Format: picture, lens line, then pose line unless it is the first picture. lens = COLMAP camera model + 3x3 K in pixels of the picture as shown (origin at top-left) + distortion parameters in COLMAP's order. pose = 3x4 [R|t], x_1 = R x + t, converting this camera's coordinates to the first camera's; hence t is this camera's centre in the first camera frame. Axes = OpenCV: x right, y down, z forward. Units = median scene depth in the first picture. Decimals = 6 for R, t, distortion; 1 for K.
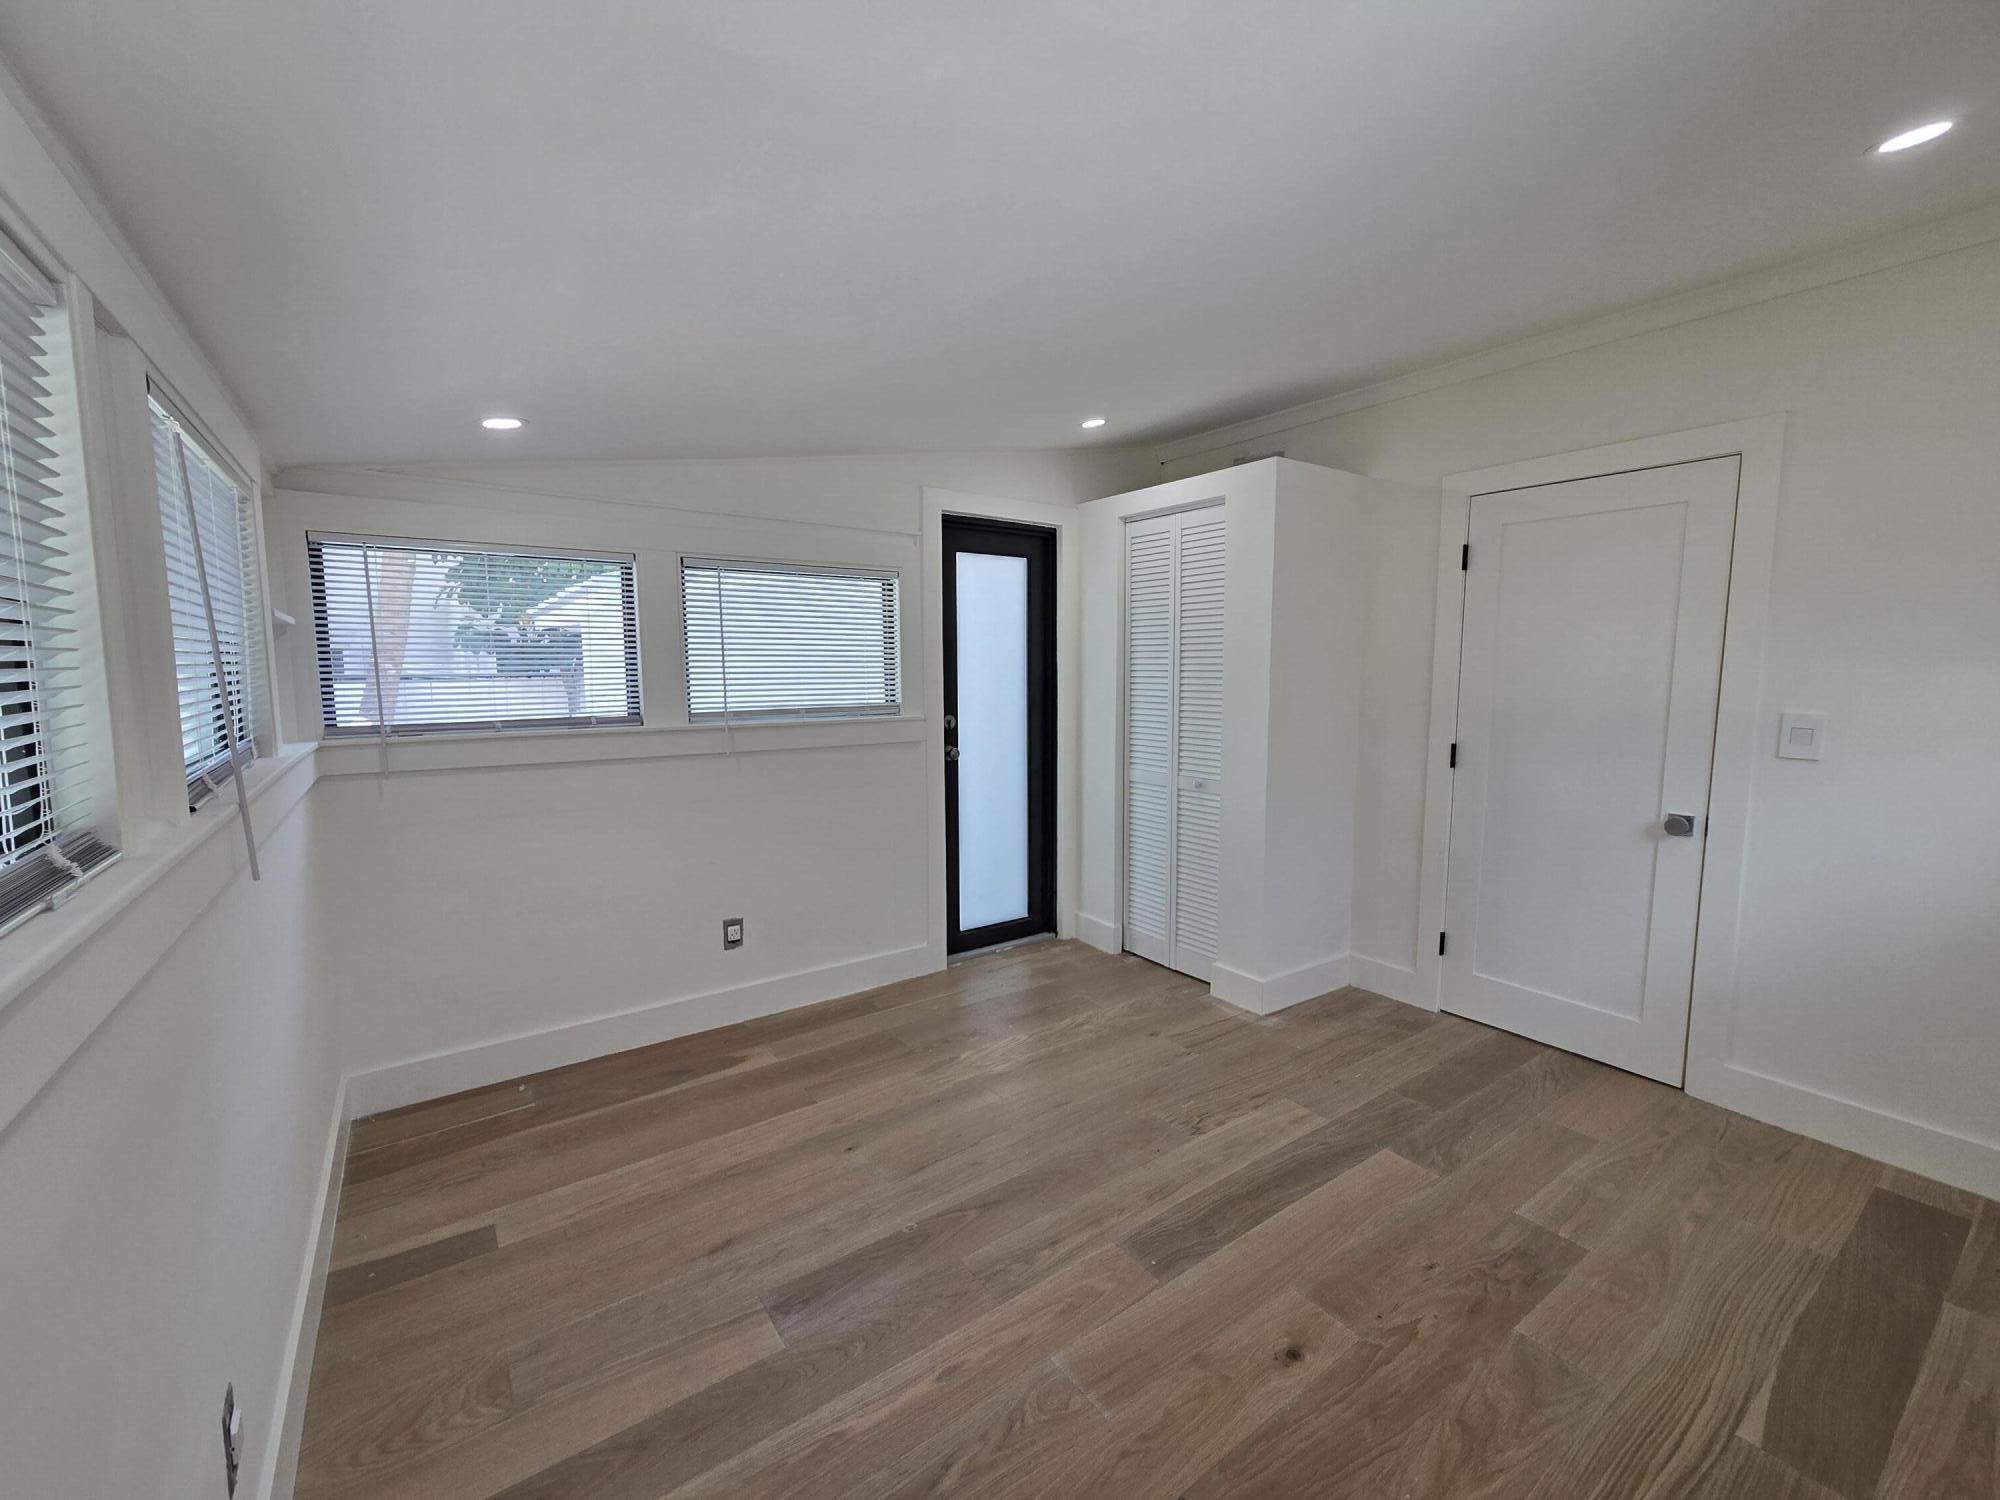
lens RADIAL K [[816.8, 0, 1003.1], [0, 816.8, 753.3], [0, 0, 1]] dist [-0.001111, 0.001110]
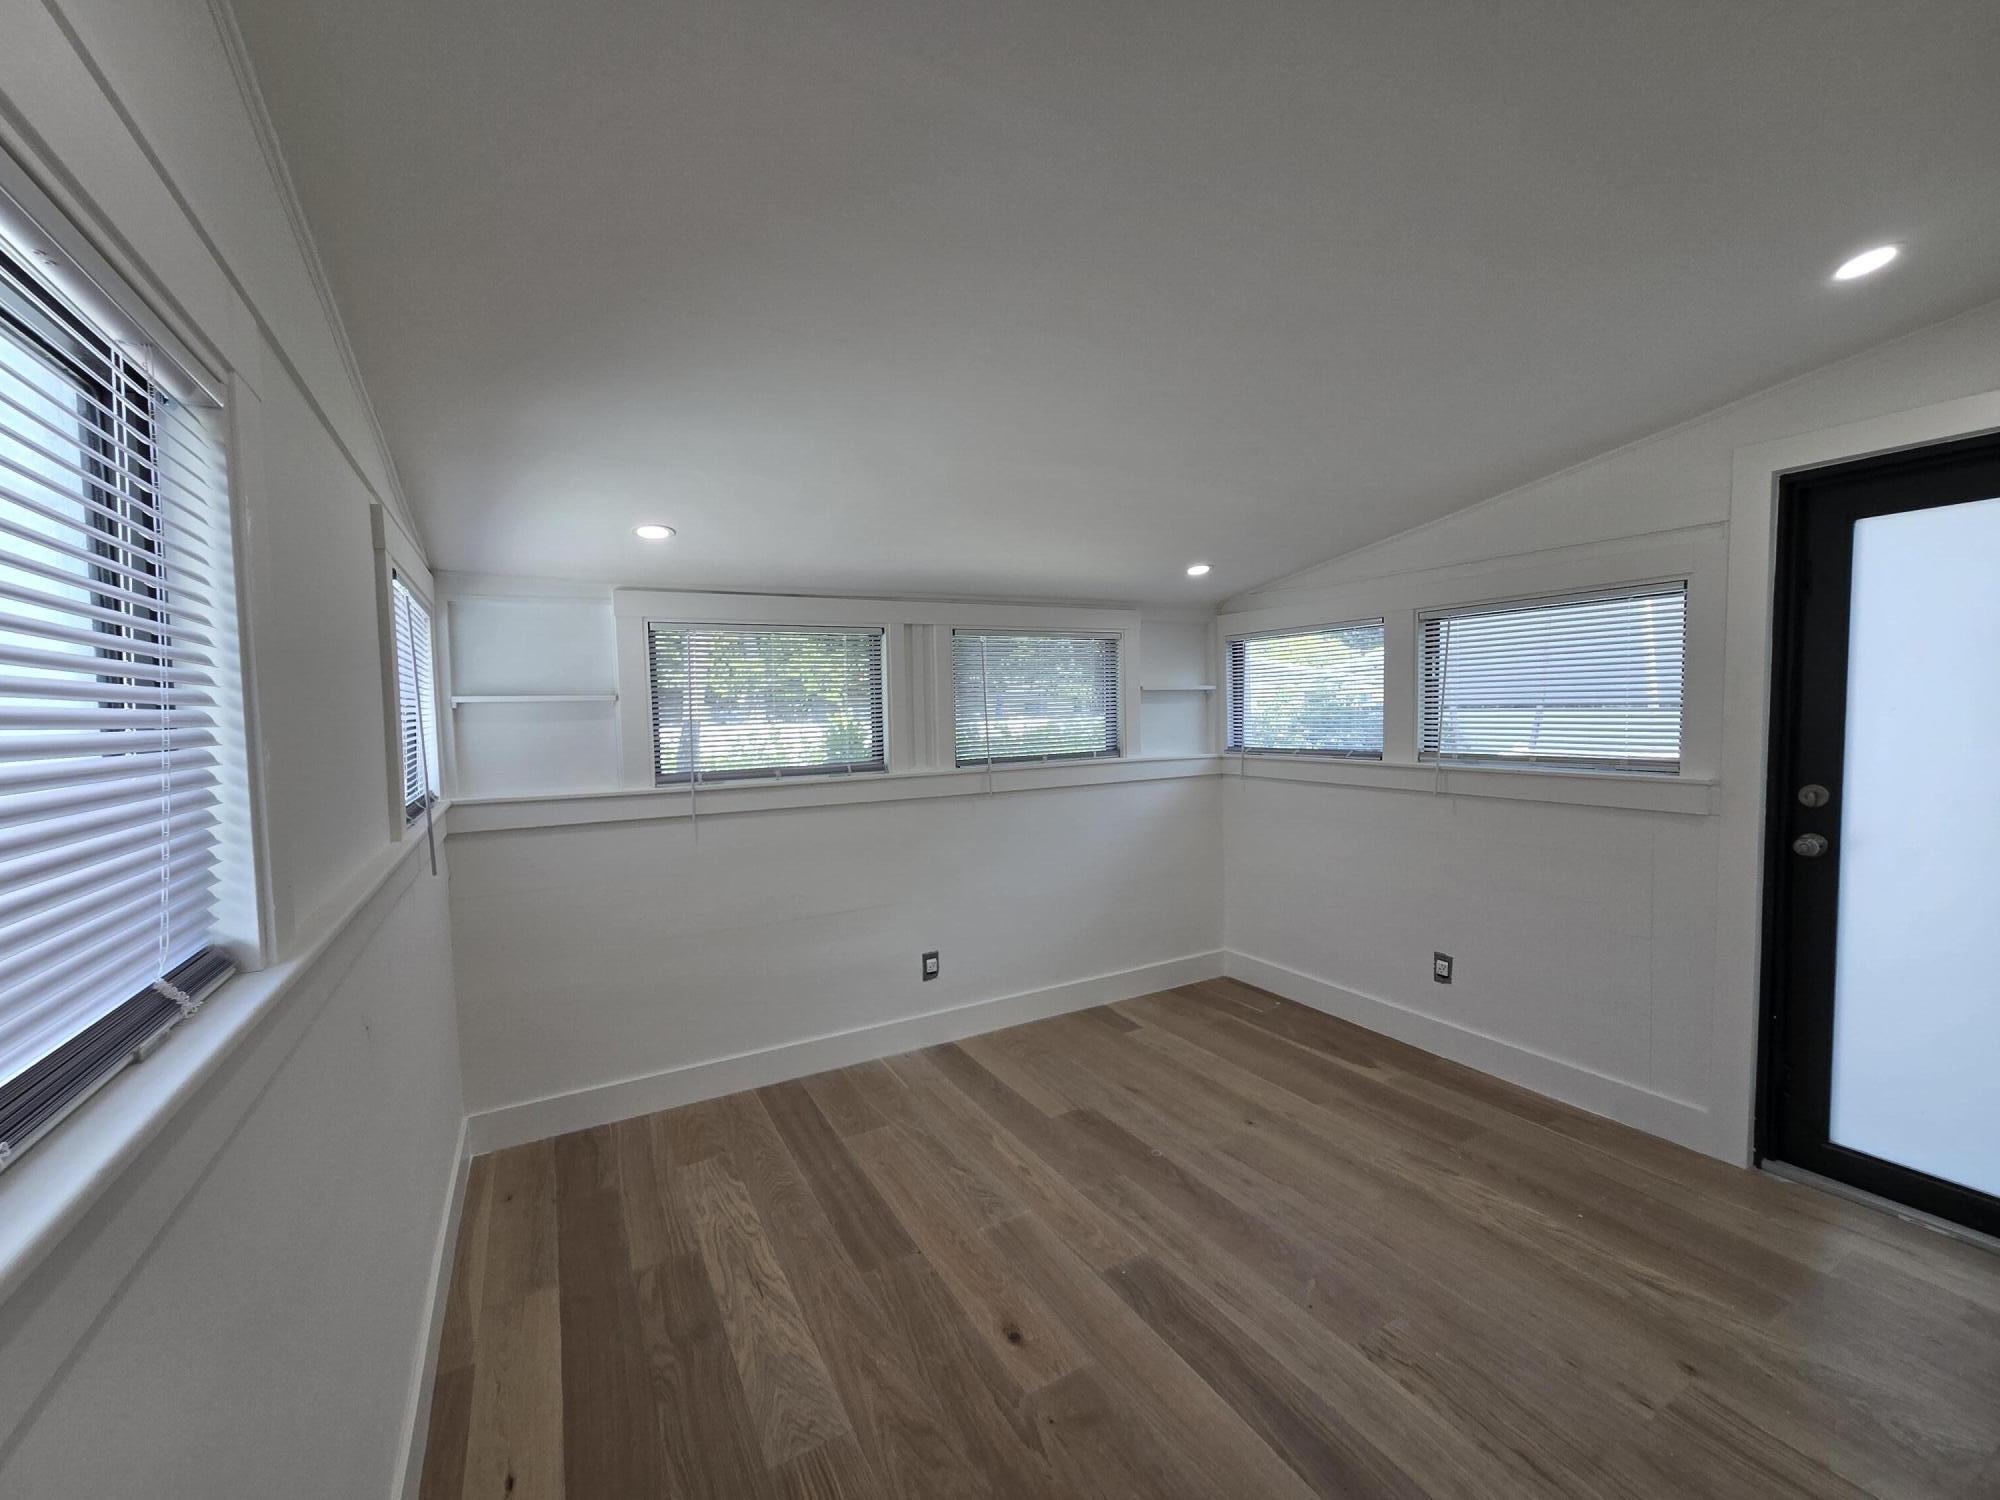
lens RADIAL K [[816.8, 0, 999.1], [0, 816.8, 753.0], [0, 0, 1]] dist [-0.001111, 0.001110]
pose [[-0.104371, 0.059423, -0.992762, 1.000199], [-0.082029, 0.994298, 0.068139, -0.100695], [0.991150, 0.088547, -0.098901, 0.711172]]
